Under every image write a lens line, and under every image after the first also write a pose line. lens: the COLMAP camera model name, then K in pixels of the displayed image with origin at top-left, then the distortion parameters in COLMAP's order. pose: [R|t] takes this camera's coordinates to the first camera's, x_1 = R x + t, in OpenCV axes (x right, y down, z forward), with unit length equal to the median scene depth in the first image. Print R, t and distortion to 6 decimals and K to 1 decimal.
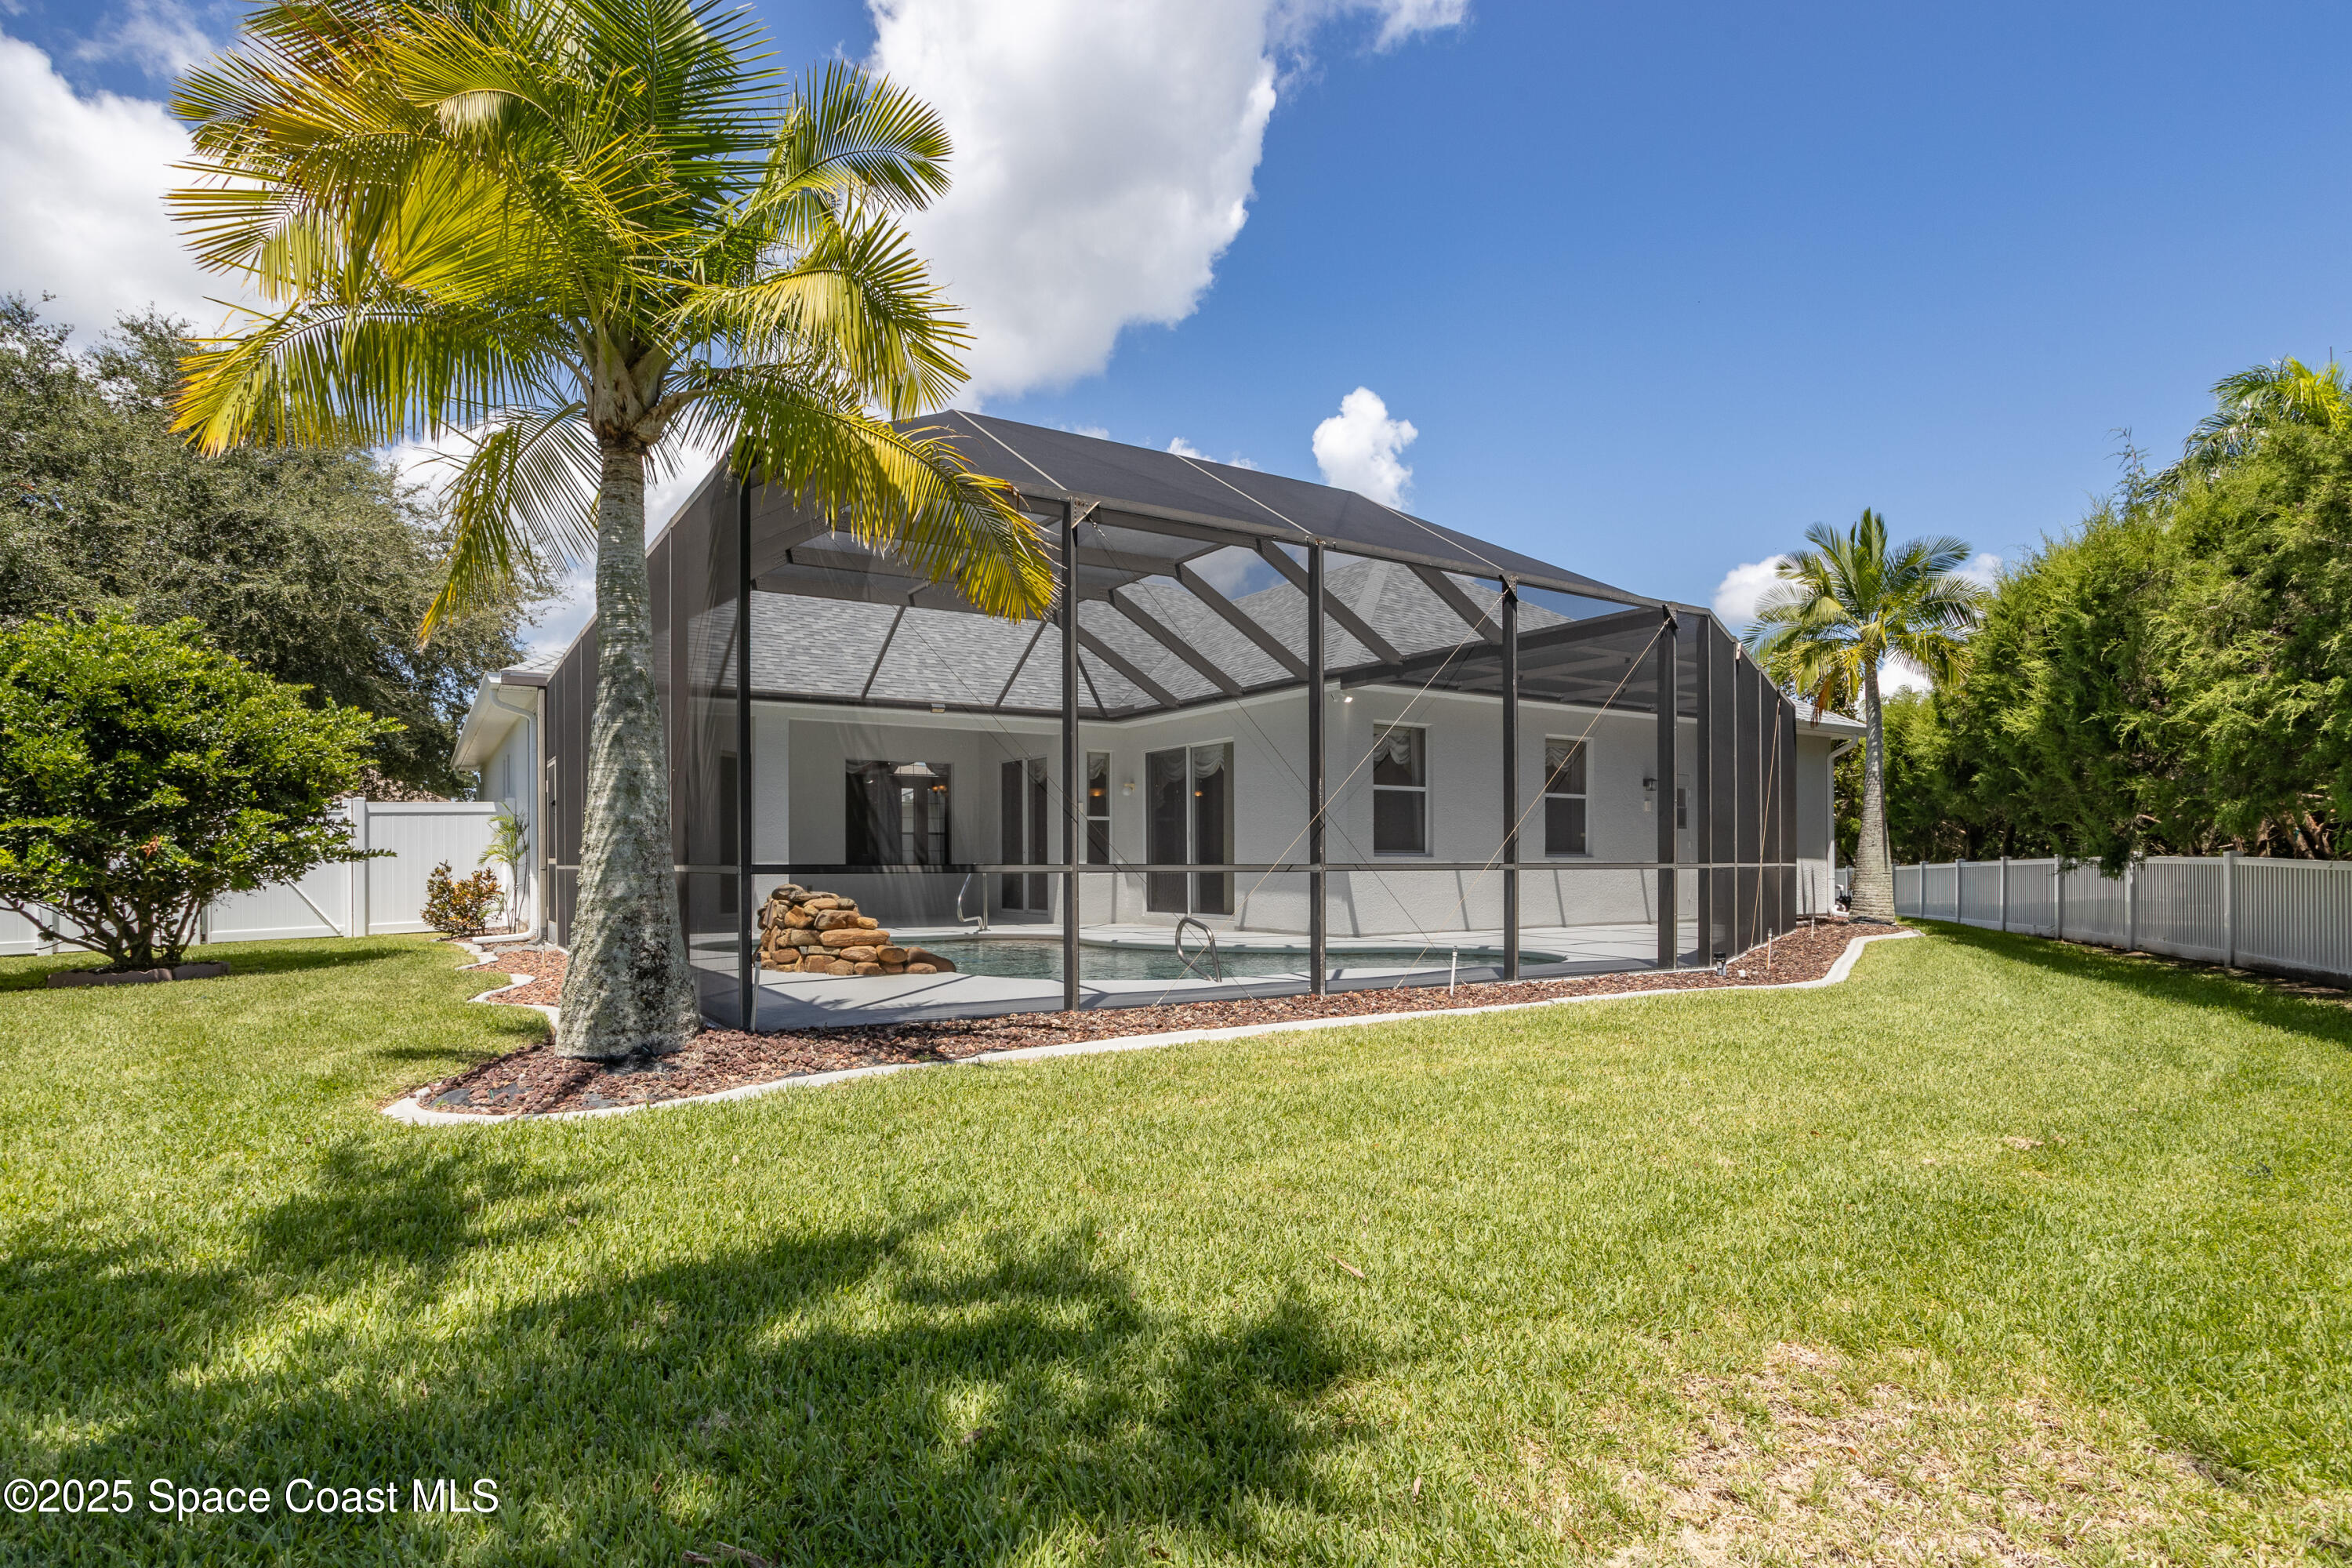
lens RADIAL K [[1151.8, 0, 1181.1], [0, 1151.8, 860.7], [0, 0, 1]] dist [-0.000811, 0.000084]
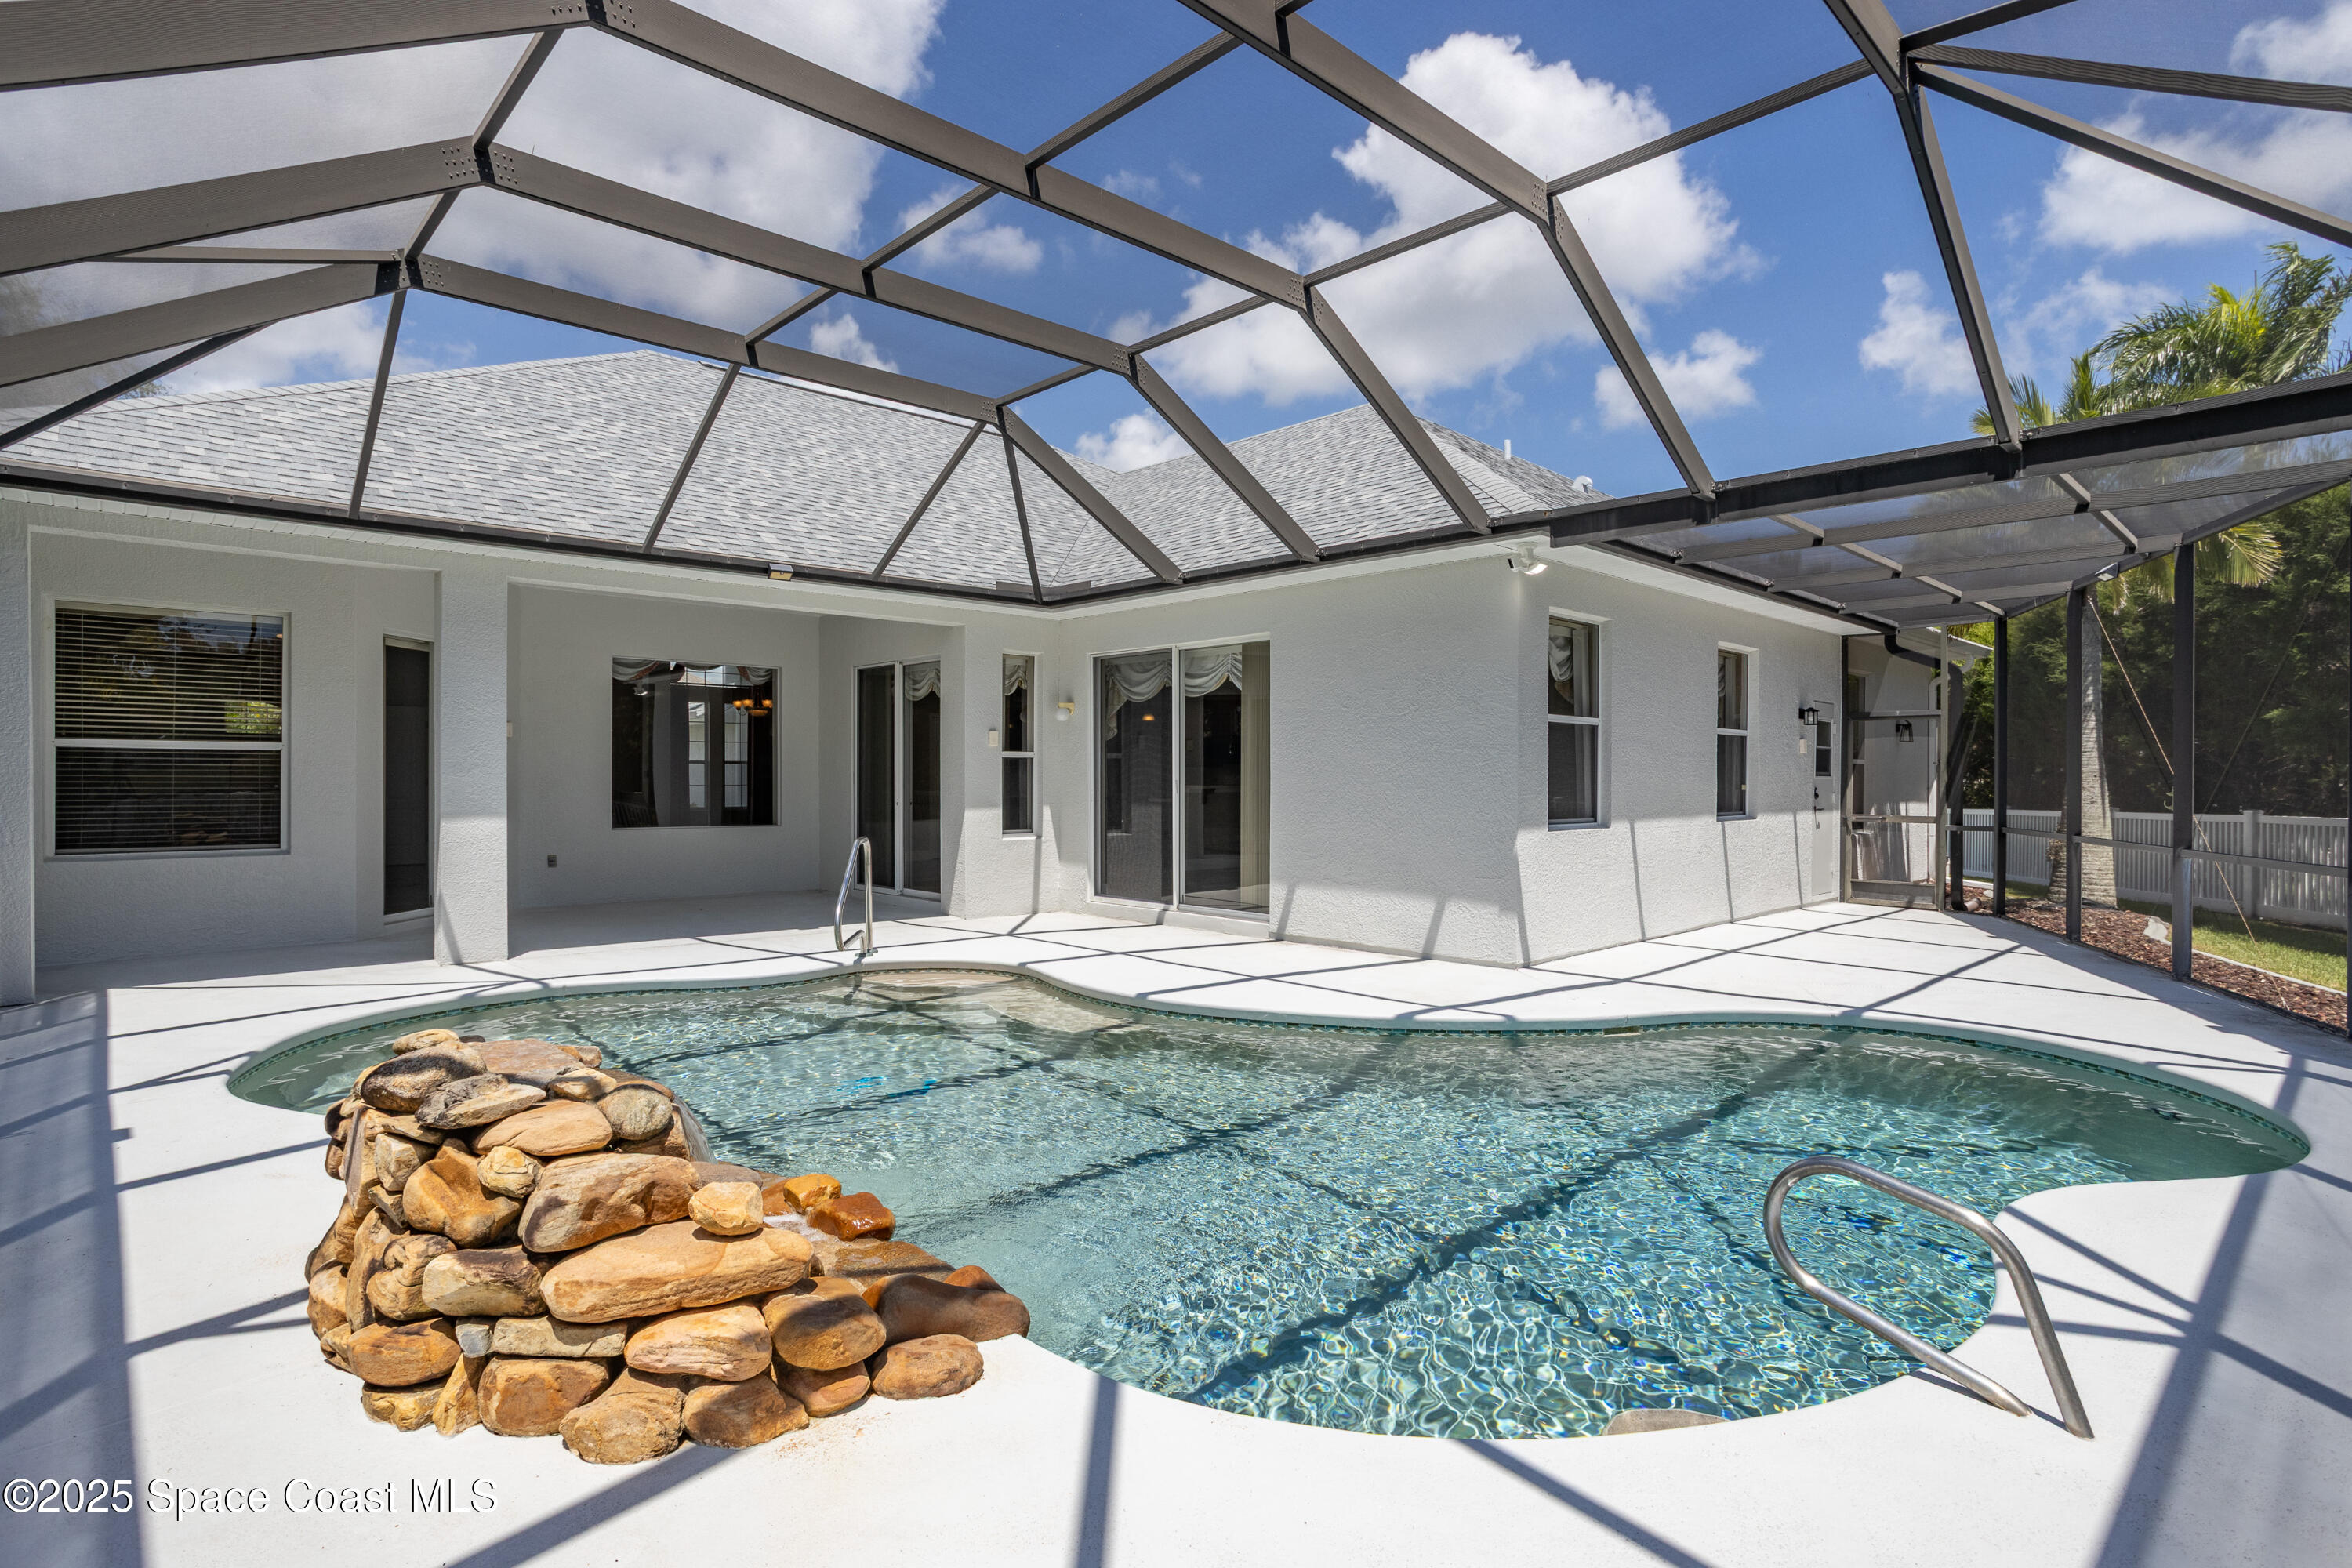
lens RADIAL K [[1171.5, 0, 1176.0], [0, 1171.5, 784.0], [0, 0, 1]] dist [-0.000507, 0.000187]
pose [[0.985417, 0.004455, 0.170097, -0.113040], [-0.004915, 0.999985, 0.002284, -0.025523], [-0.170085, -0.003086, 0.985425, 0.371181]]
